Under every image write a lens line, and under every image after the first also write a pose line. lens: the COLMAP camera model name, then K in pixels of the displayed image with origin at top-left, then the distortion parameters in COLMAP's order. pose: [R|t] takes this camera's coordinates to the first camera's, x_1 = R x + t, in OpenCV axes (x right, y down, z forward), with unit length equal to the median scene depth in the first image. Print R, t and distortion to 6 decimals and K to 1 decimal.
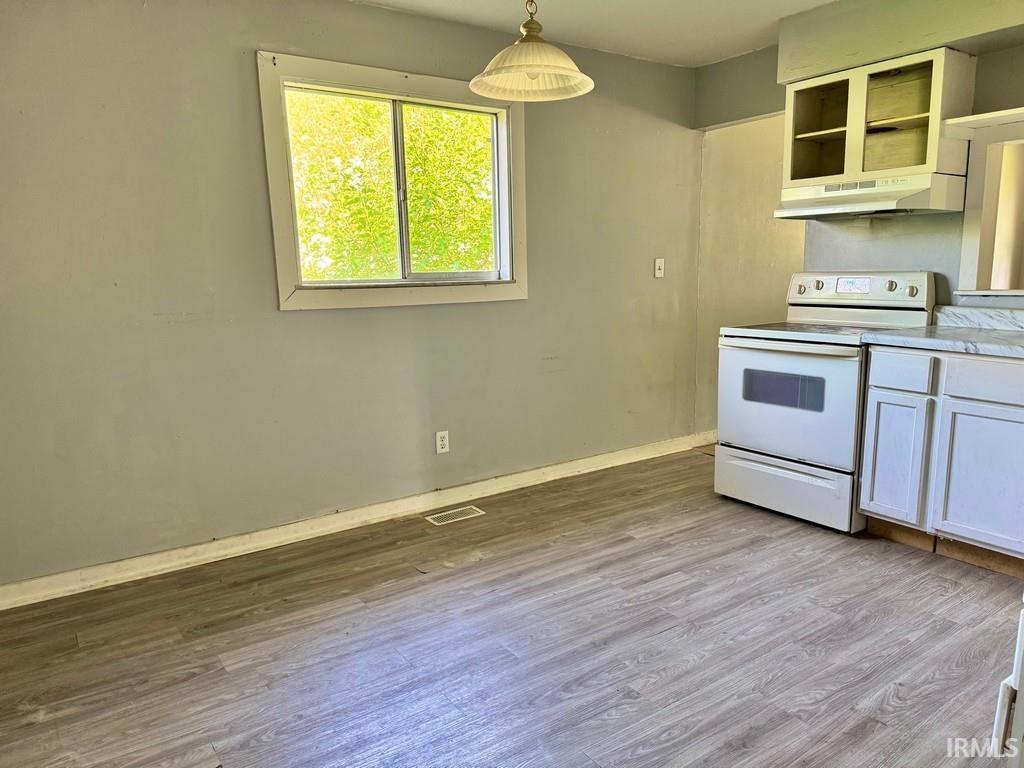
lens RADIAL K [[721.2, 0, 514.0], [0, 721.2, 381.0], [0, 0, 1]] dist [0.056382, -0.004674]
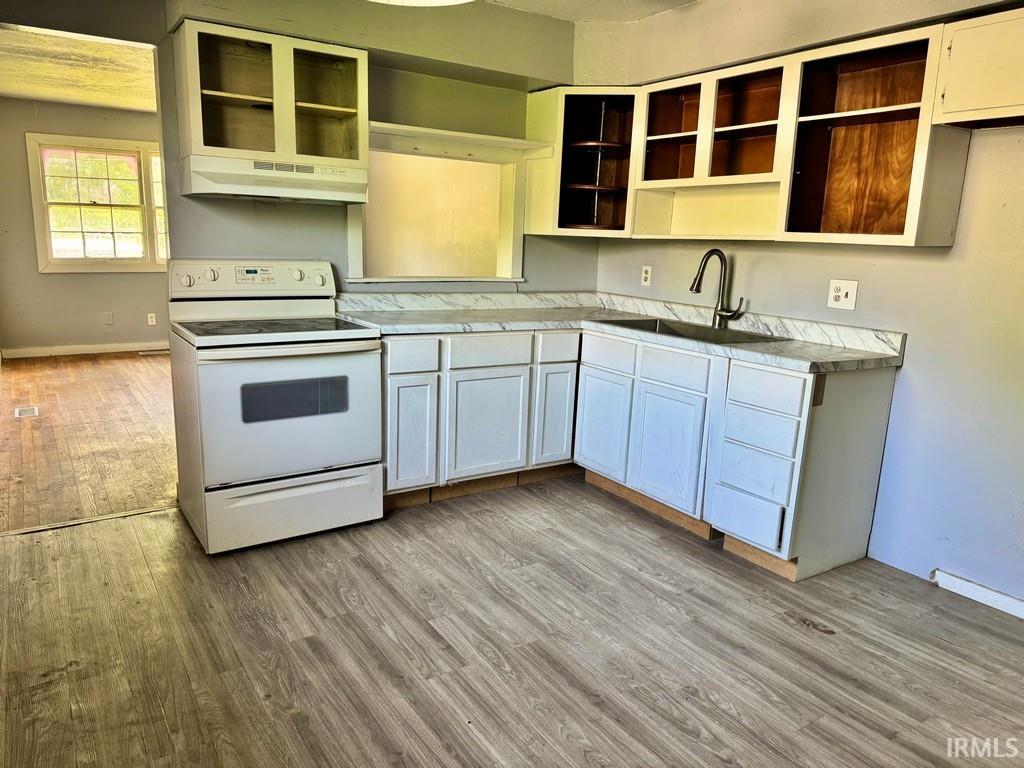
lens RADIAL K [[721.2, 0, 510.6], [0, 721.2, 388.6], [0, 0, 1]] dist [0.056382, -0.004674]
pose [[0.025614, -0.194289, 0.980610, -0.527160], [0.126610, 0.973663, 0.189606, -0.147747], [-0.991622, 0.119299, 0.049538, 0.777696]]
